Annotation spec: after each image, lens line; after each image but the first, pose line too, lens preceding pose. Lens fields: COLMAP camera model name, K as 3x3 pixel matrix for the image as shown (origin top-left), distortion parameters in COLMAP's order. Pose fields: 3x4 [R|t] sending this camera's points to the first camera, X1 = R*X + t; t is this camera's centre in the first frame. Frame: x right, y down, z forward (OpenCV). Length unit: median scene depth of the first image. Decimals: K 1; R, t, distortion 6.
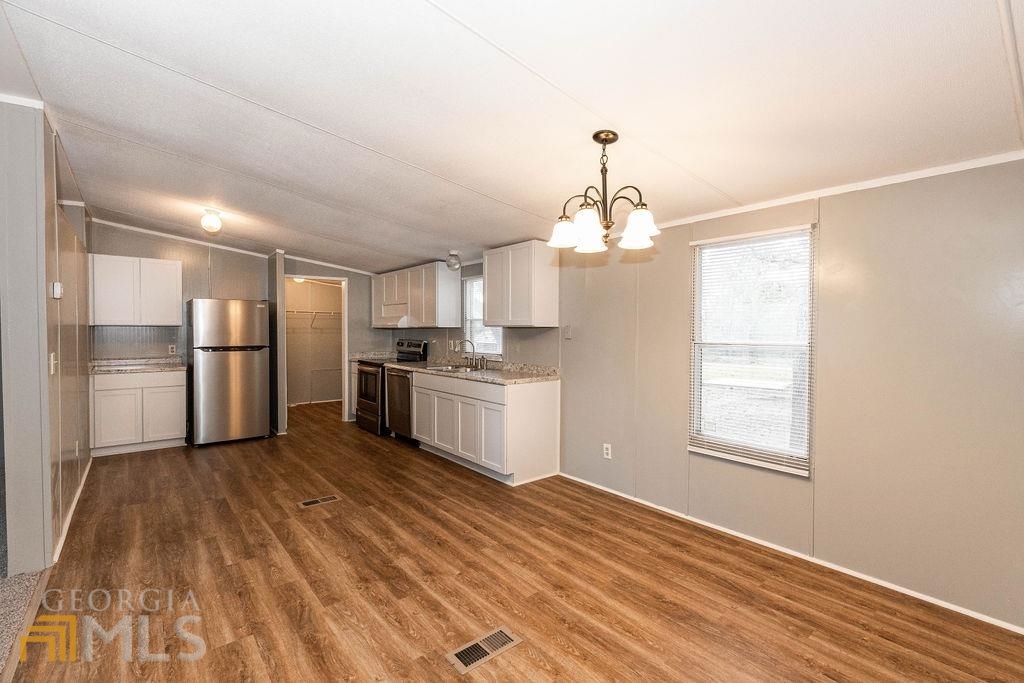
lens RADIAL K [[456.0, 0, 515.3], [0, 456.0, 337.4], [0, 0, 1]] dist [0.000296, 0.000208]
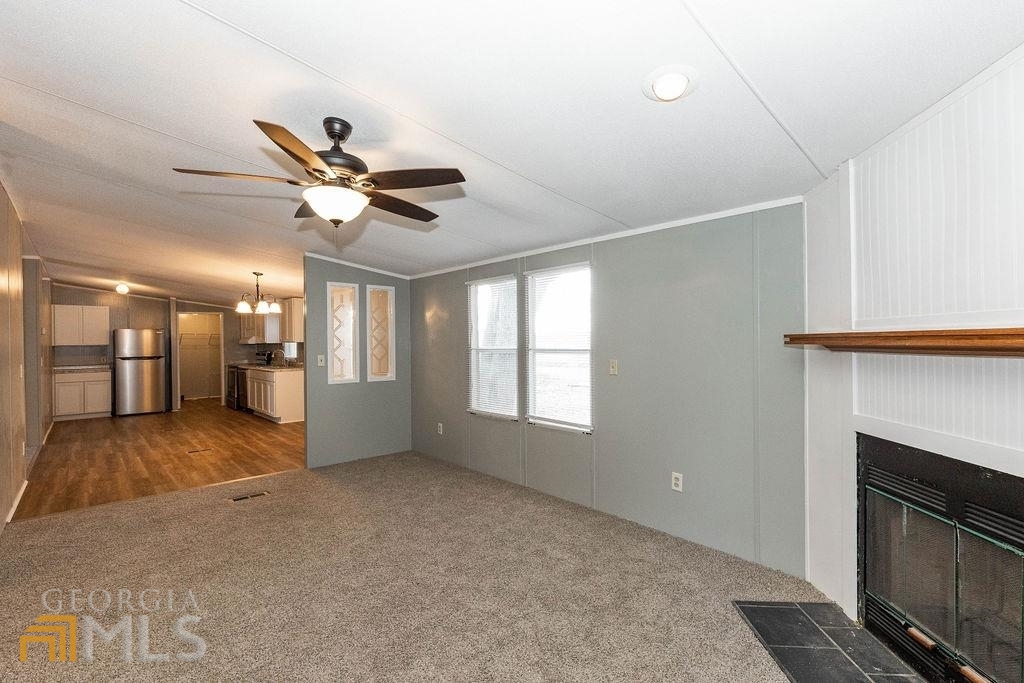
lens RADIAL K [[456.0, 0, 507.5], [0, 456.0, 345.9], [0, 0, 1]] dist [0.000296, 0.000208]
pose [[0.998399, -0.019968, 0.052924, 0.573297], [0.020140, 0.999794, -0.002710, 0.009757], [-0.052859, 0.003771, 0.998595, -0.667270]]
